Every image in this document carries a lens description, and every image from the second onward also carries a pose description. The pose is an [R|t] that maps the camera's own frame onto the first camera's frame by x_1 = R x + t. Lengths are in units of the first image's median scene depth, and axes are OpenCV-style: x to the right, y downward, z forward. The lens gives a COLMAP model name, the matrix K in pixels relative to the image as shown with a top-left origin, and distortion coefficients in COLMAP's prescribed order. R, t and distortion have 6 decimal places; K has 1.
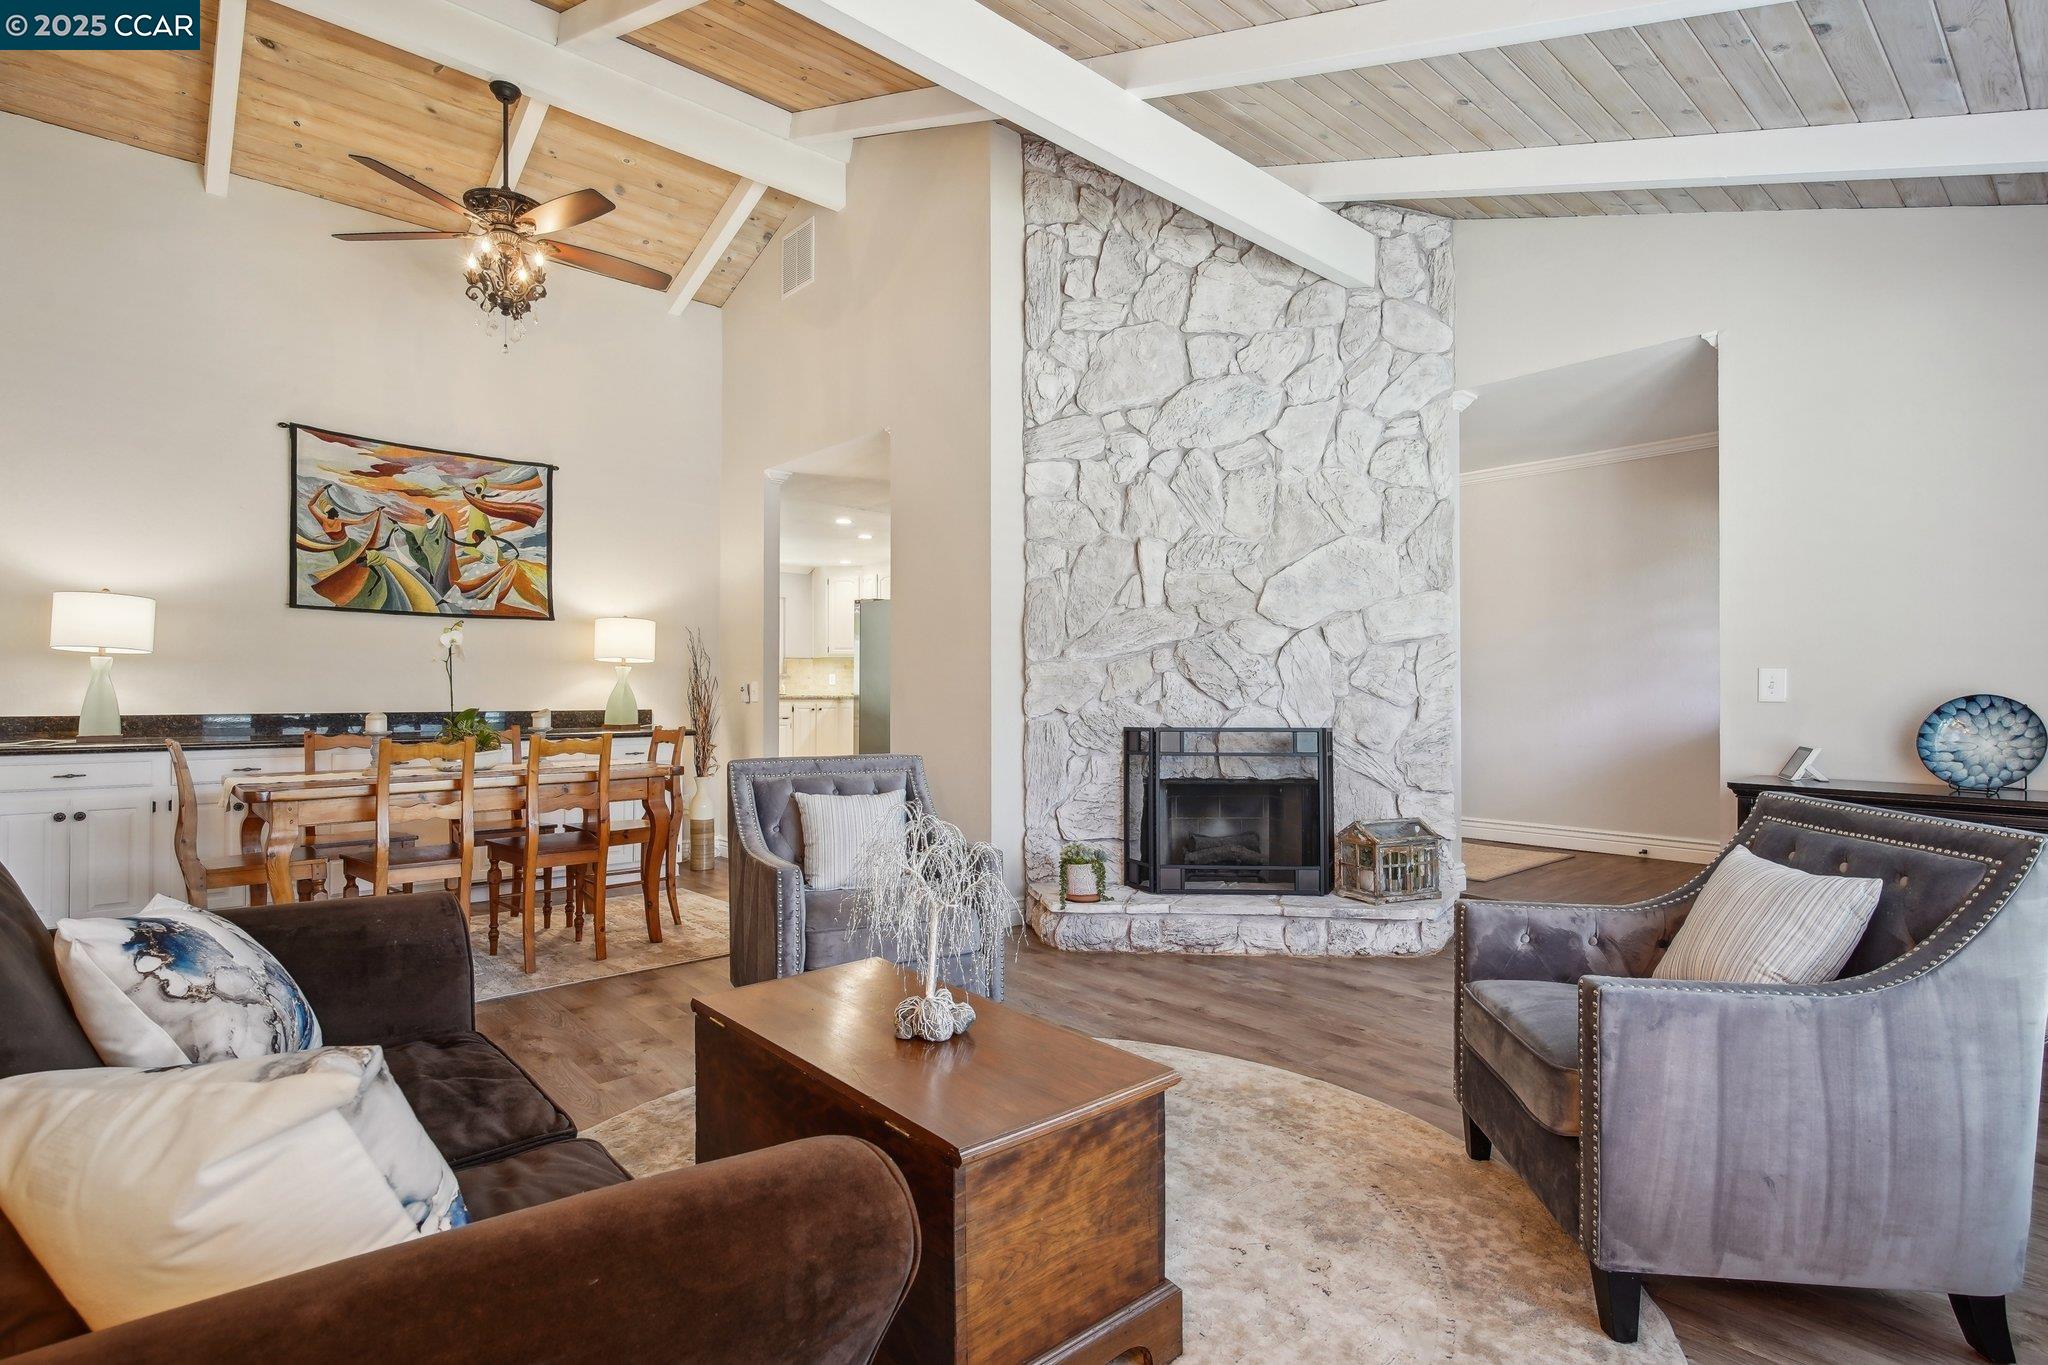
lens RADIAL K [[999.0, 0, 1011.3], [0, 999.0, 678.2], [0, 0, 1]] dist [0.006069, -0.002562]
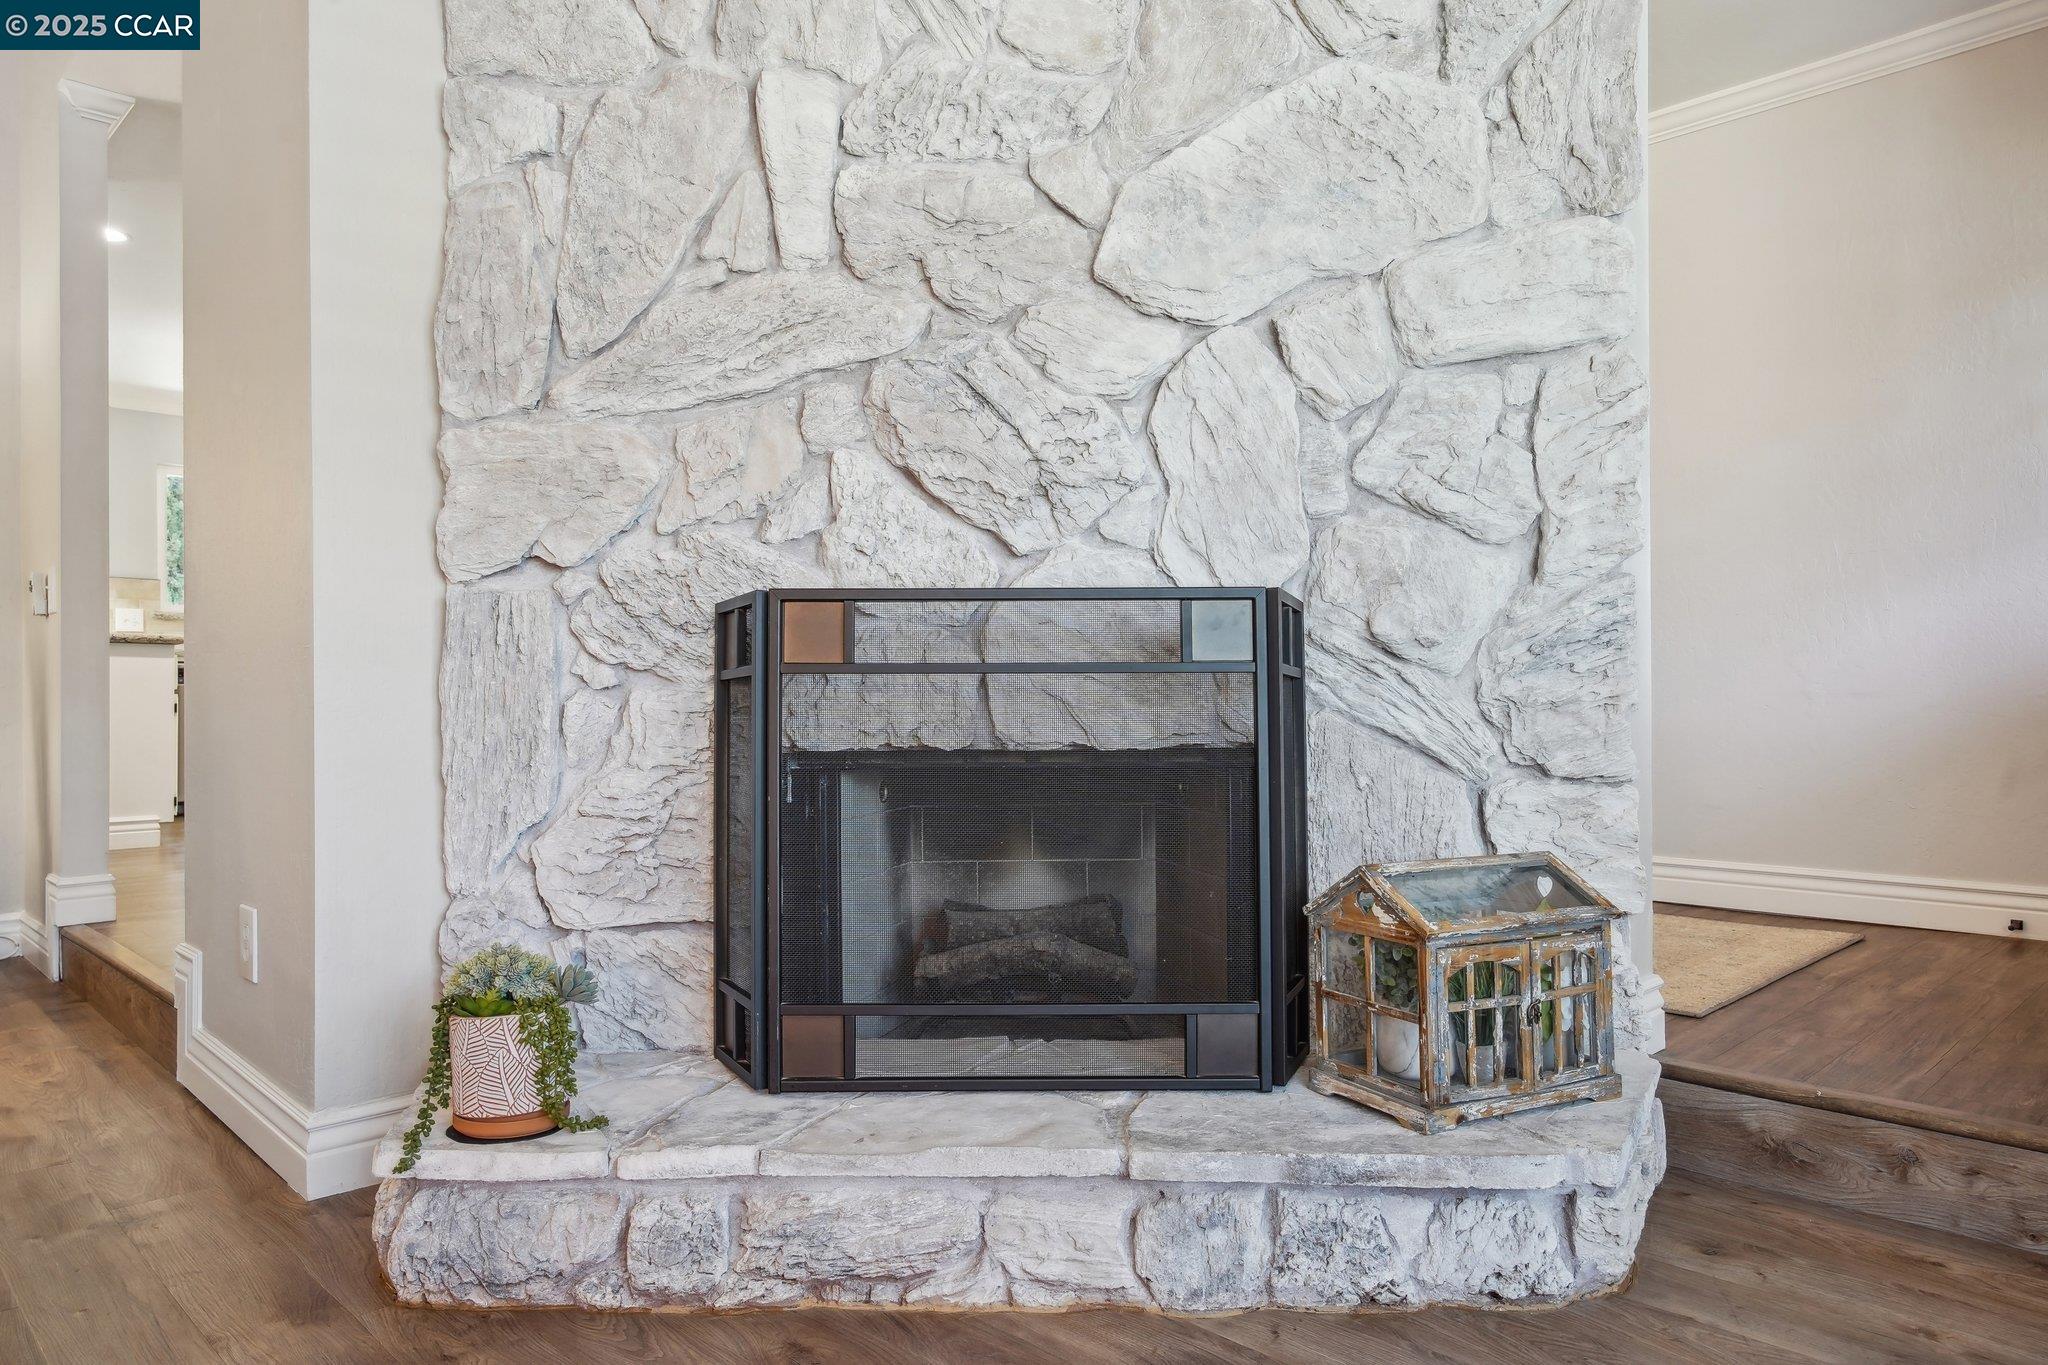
lens RADIAL K [[1284.2, 0, 1022.4], [0, 1284.2, 691.4], [0, 0, 1]] dist [0.007558, 0.002875]
pose [[0.998688, -0.004924, 0.050965, 0.198382], [0.004582, 0.999966, 0.006828, 0.077591], [-0.050997, -0.006585, 0.998677, 0.549582]]
